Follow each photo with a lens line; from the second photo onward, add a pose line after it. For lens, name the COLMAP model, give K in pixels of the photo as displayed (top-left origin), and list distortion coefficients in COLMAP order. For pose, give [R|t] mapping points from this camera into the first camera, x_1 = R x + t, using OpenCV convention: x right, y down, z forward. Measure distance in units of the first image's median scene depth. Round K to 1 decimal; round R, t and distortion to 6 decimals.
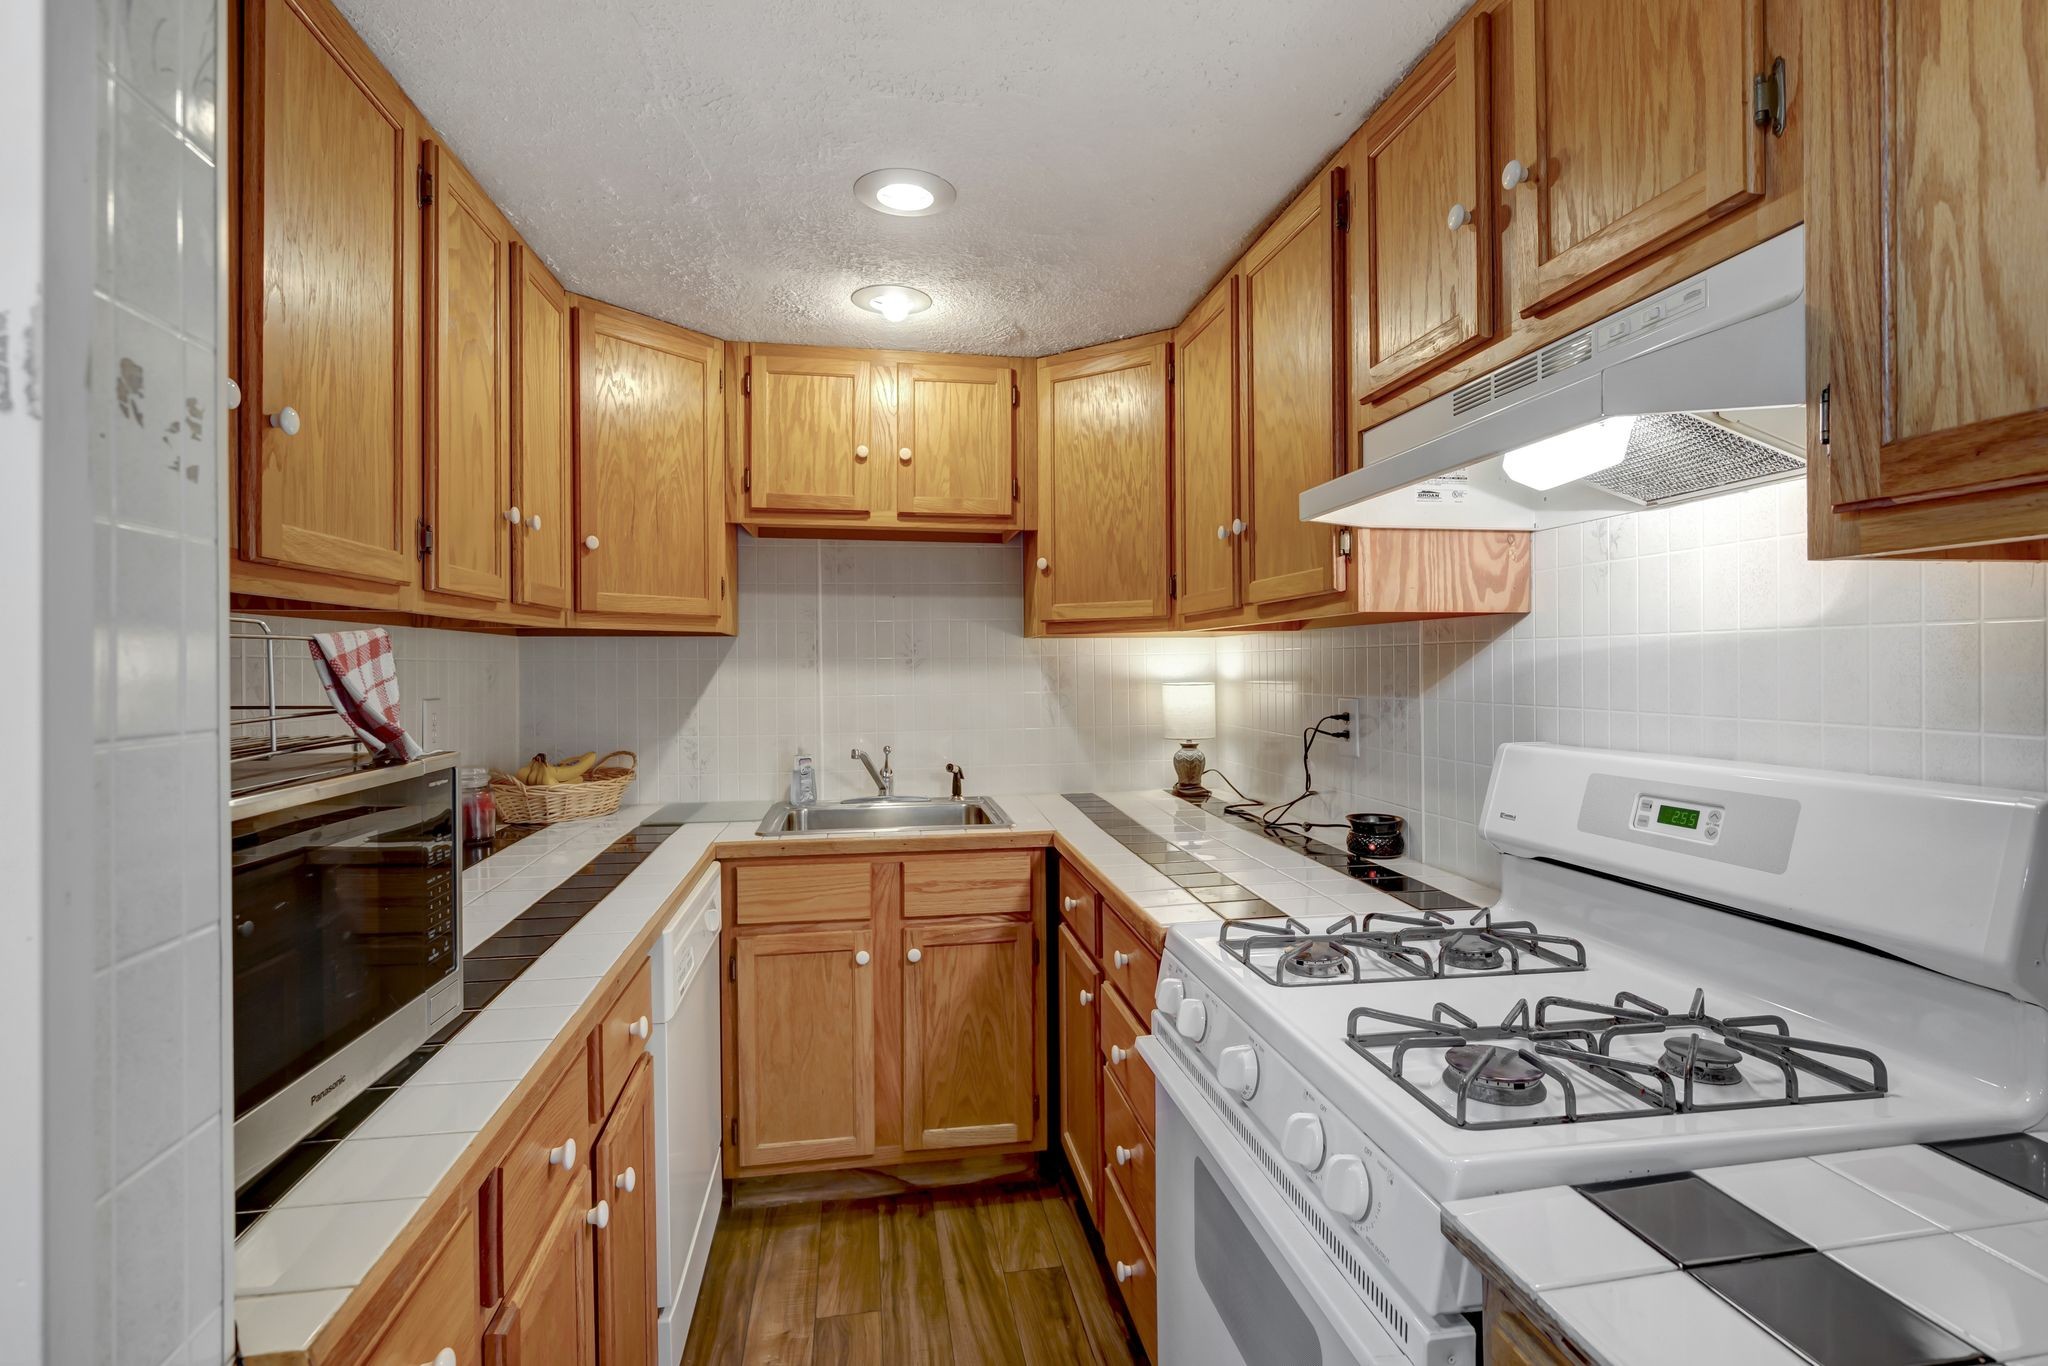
lens RADIAL K [[980.1, 0, 1028.8], [0, 980.1, 669.7], [0, 0, 1]] dist [-0.000563, -0.000094]
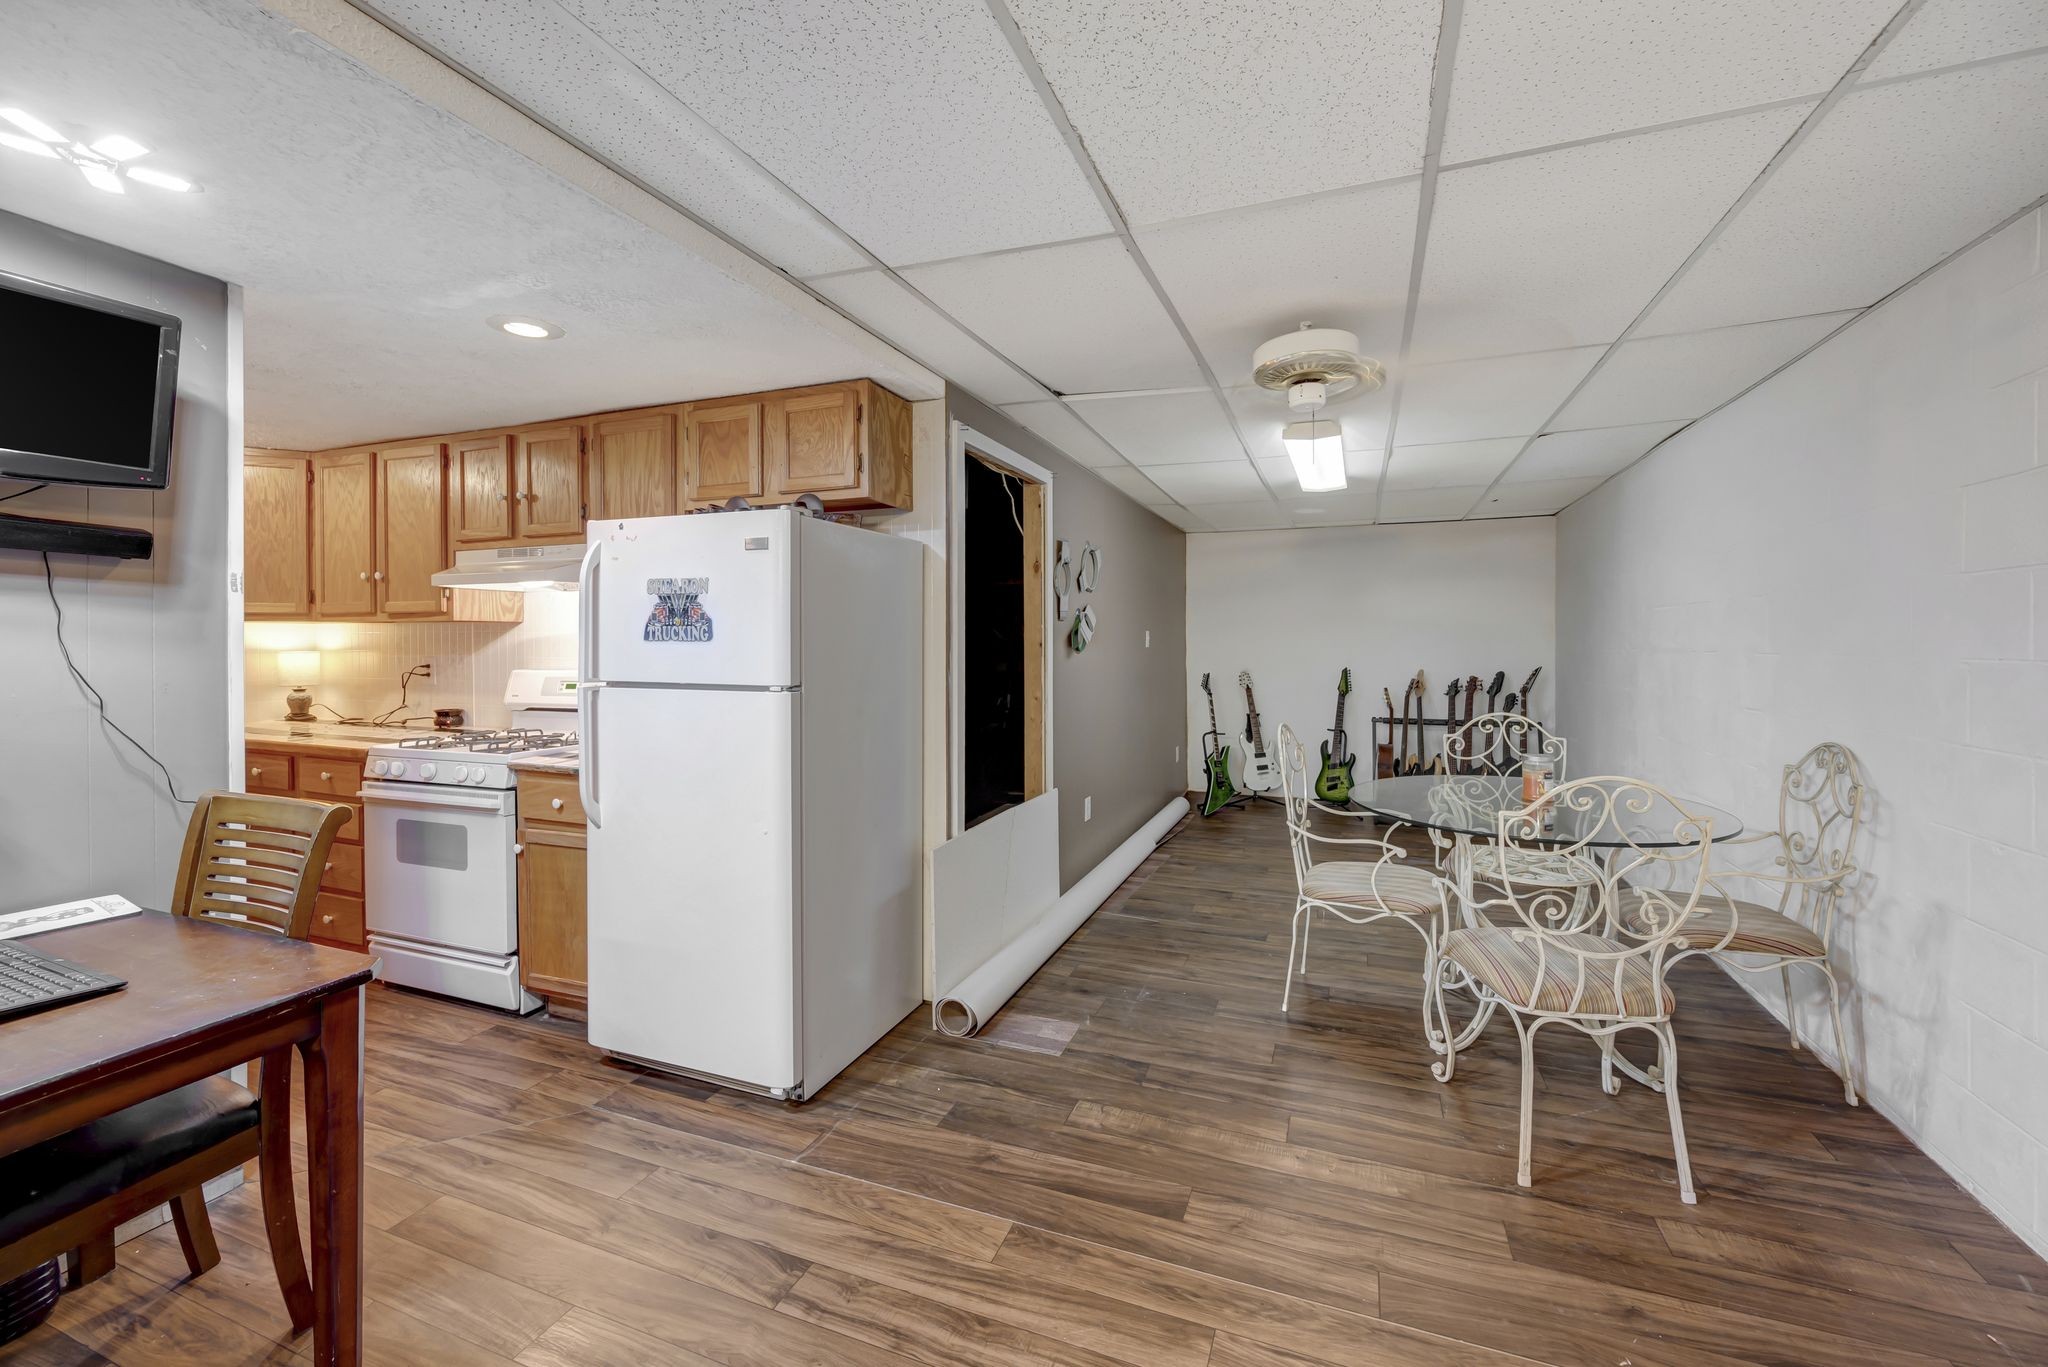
lens RADIAL K [[839.8, 0, 1040.3], [0, 839.8, 644.9], [0, 0, 1]] dist [0.000751, 0.000073]
pose [[0.504870, -0.001865, 0.863193, -0.634260], [0.000970, 0.999998, 0.001594, 0.002108], [-0.863195, 0.000033, 0.504871, -1.157011]]
